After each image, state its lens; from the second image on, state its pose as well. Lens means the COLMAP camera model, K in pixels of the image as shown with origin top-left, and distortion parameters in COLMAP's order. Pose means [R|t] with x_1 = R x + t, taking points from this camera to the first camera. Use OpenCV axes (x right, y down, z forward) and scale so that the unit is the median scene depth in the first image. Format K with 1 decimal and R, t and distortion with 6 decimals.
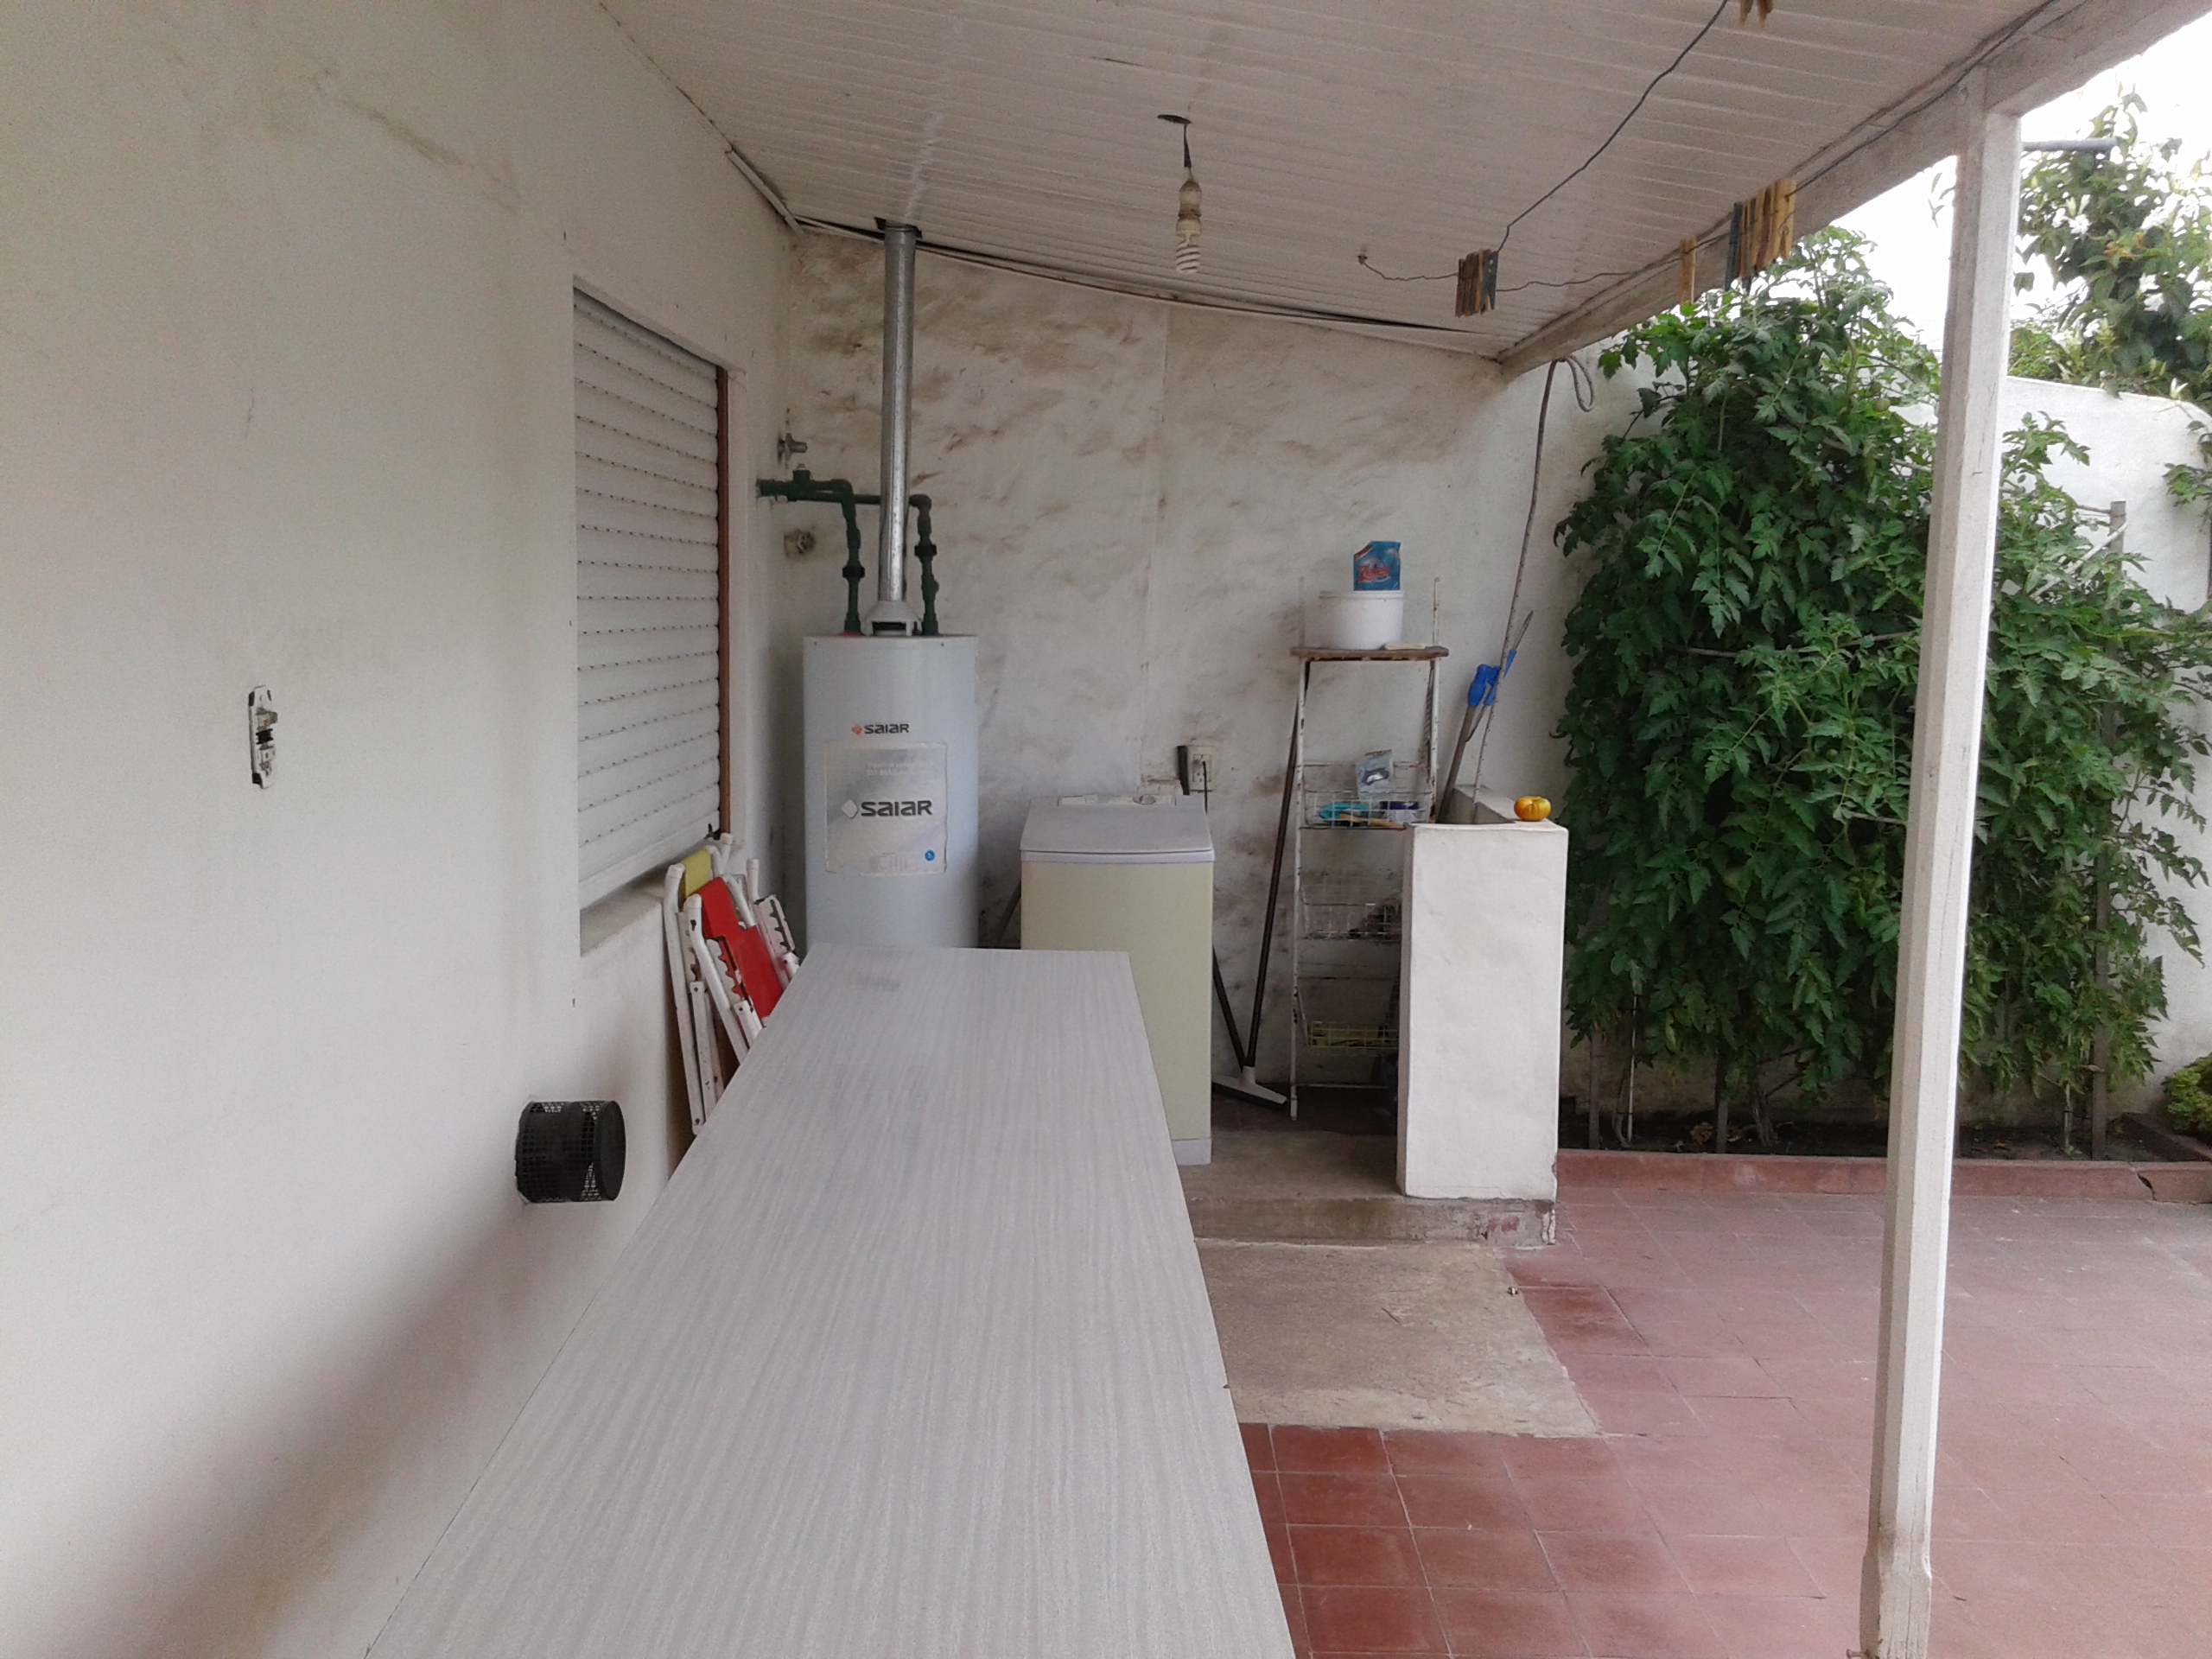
lens RADIAL K [[2040.0, 0, 1075.2], [0, 2040.0, 853.2], [0, 0, 1]] dist [0.125767, -0.301255]
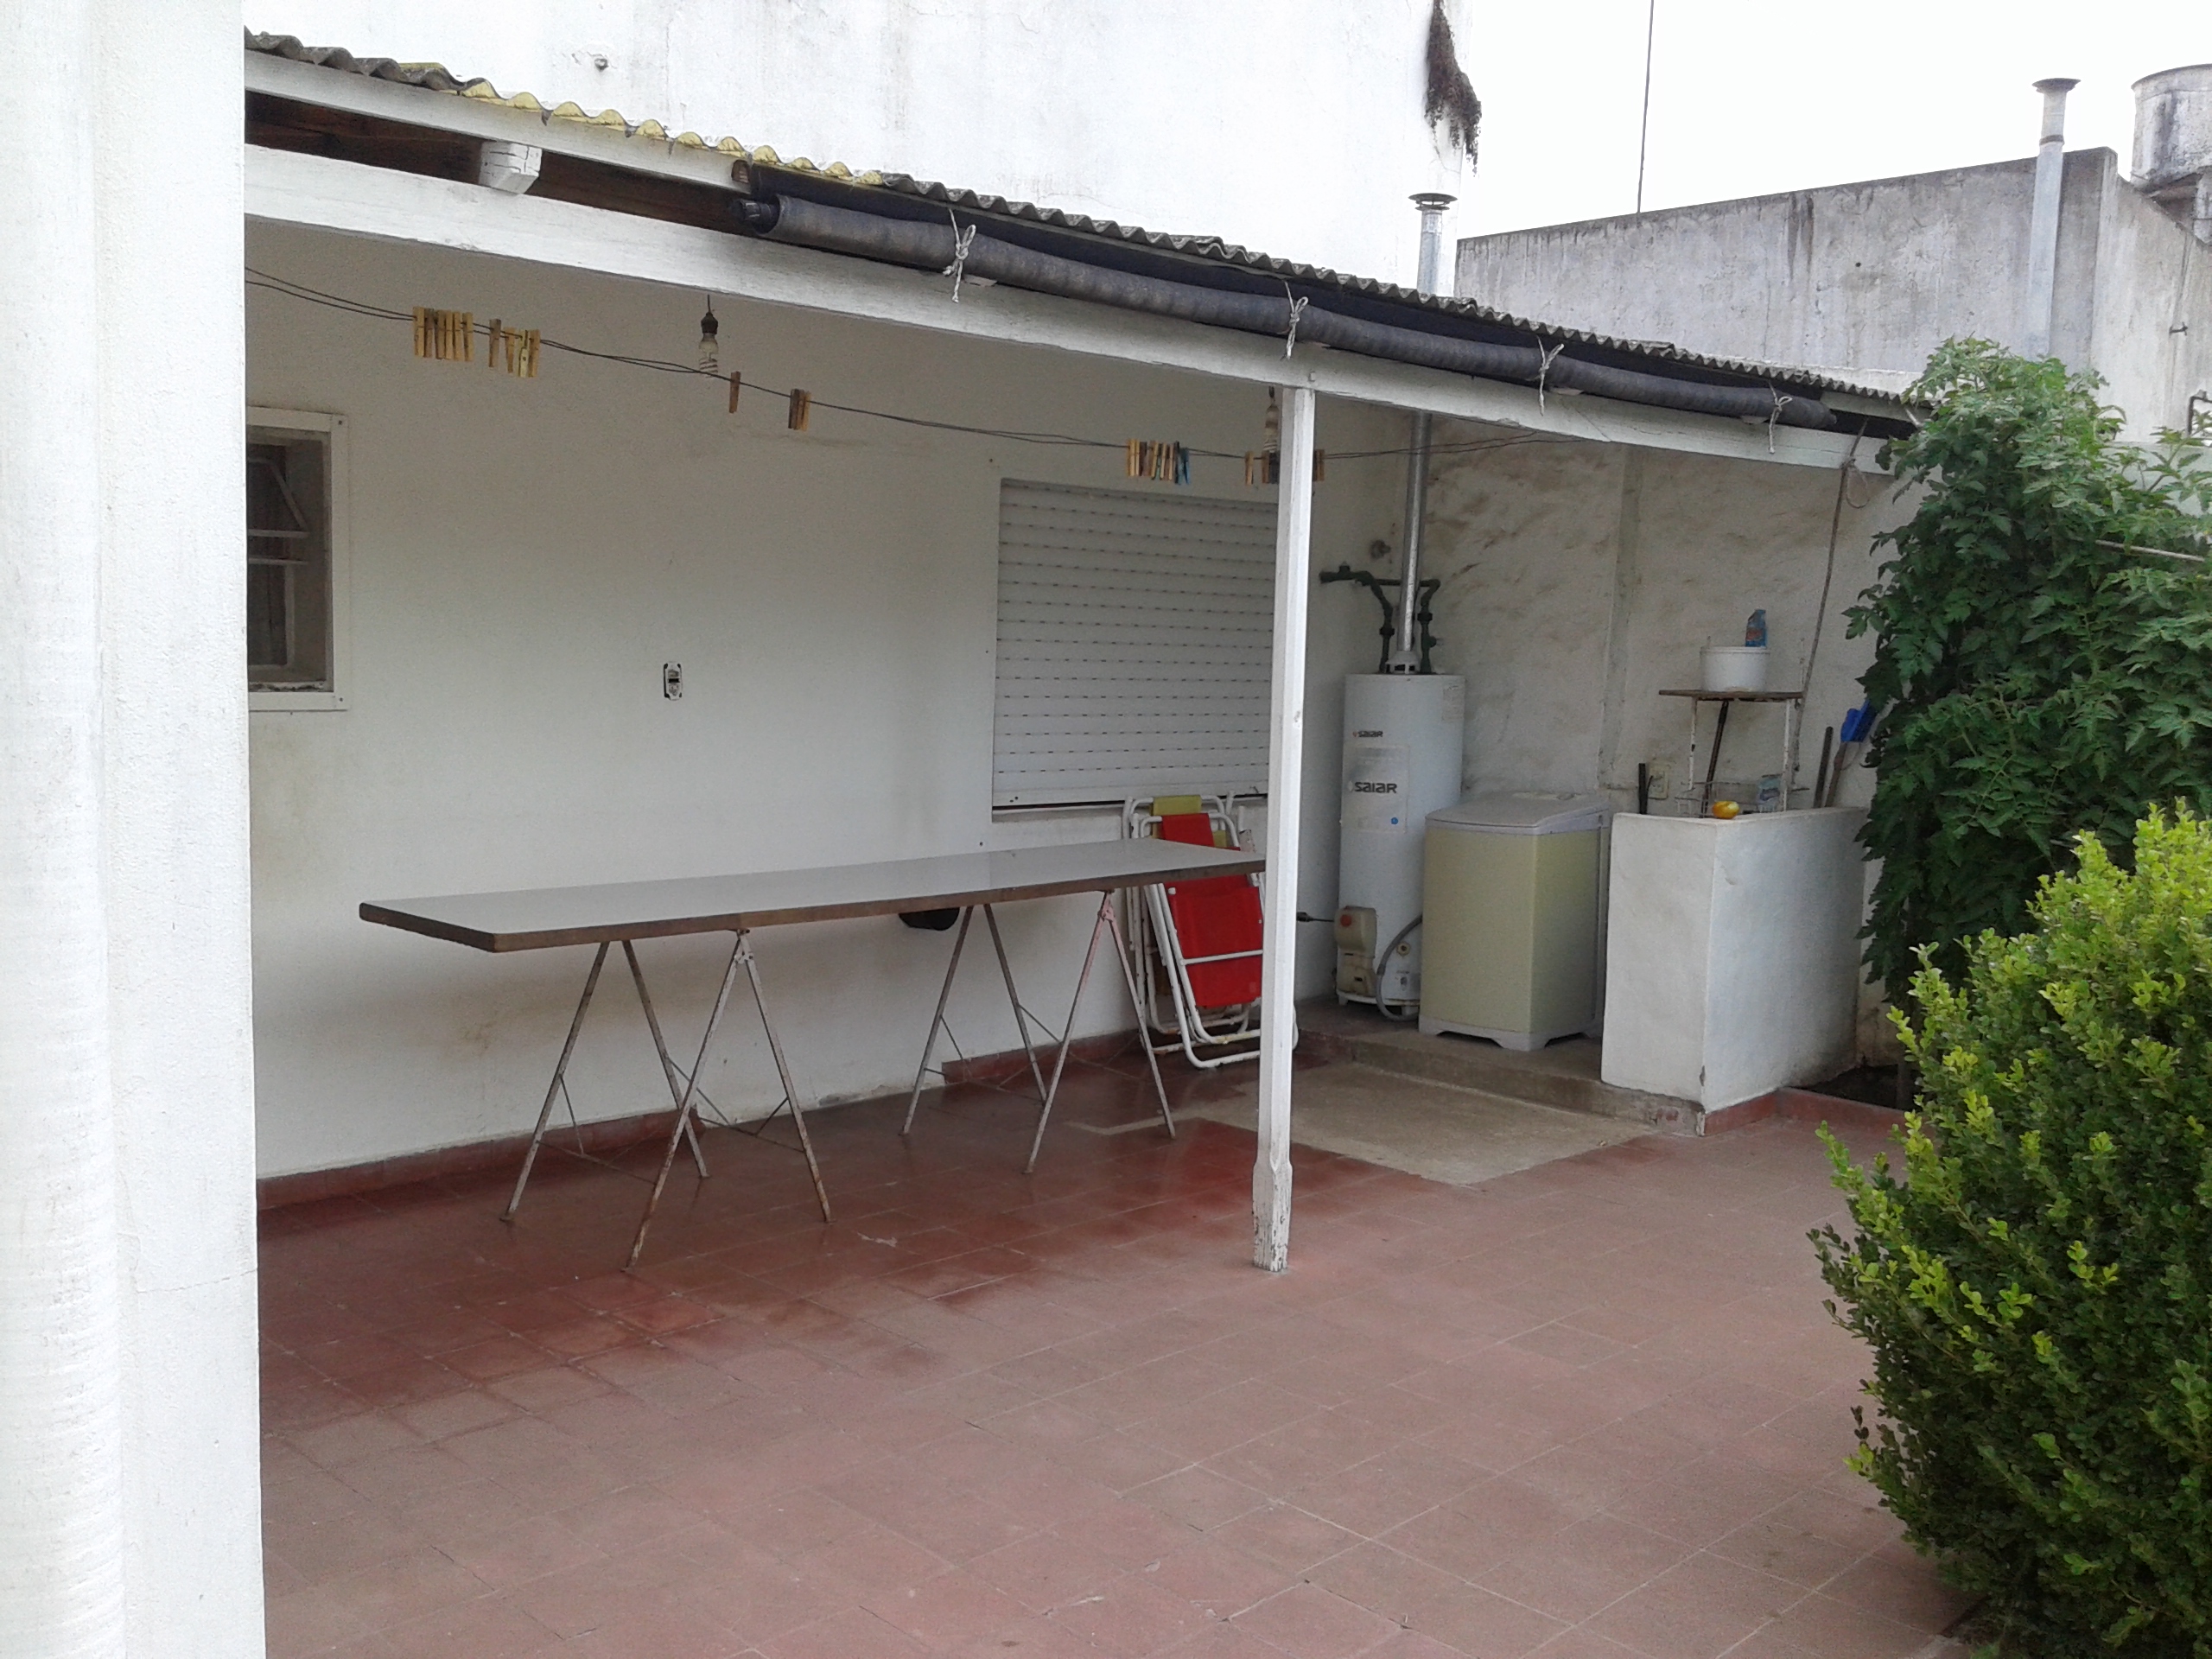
lens RADIAL K [[2040.0, 0, 1075.2], [0, 2040.0, 853.2], [0, 0, 1]] dist [0.125767, -0.301255]
pose [[0.720542, 0.079991, -0.688782, 0.743762], [-0.106426, 0.994312, 0.004140, 0.040599], [0.685195, 0.070321, 0.724957, -0.224024]]
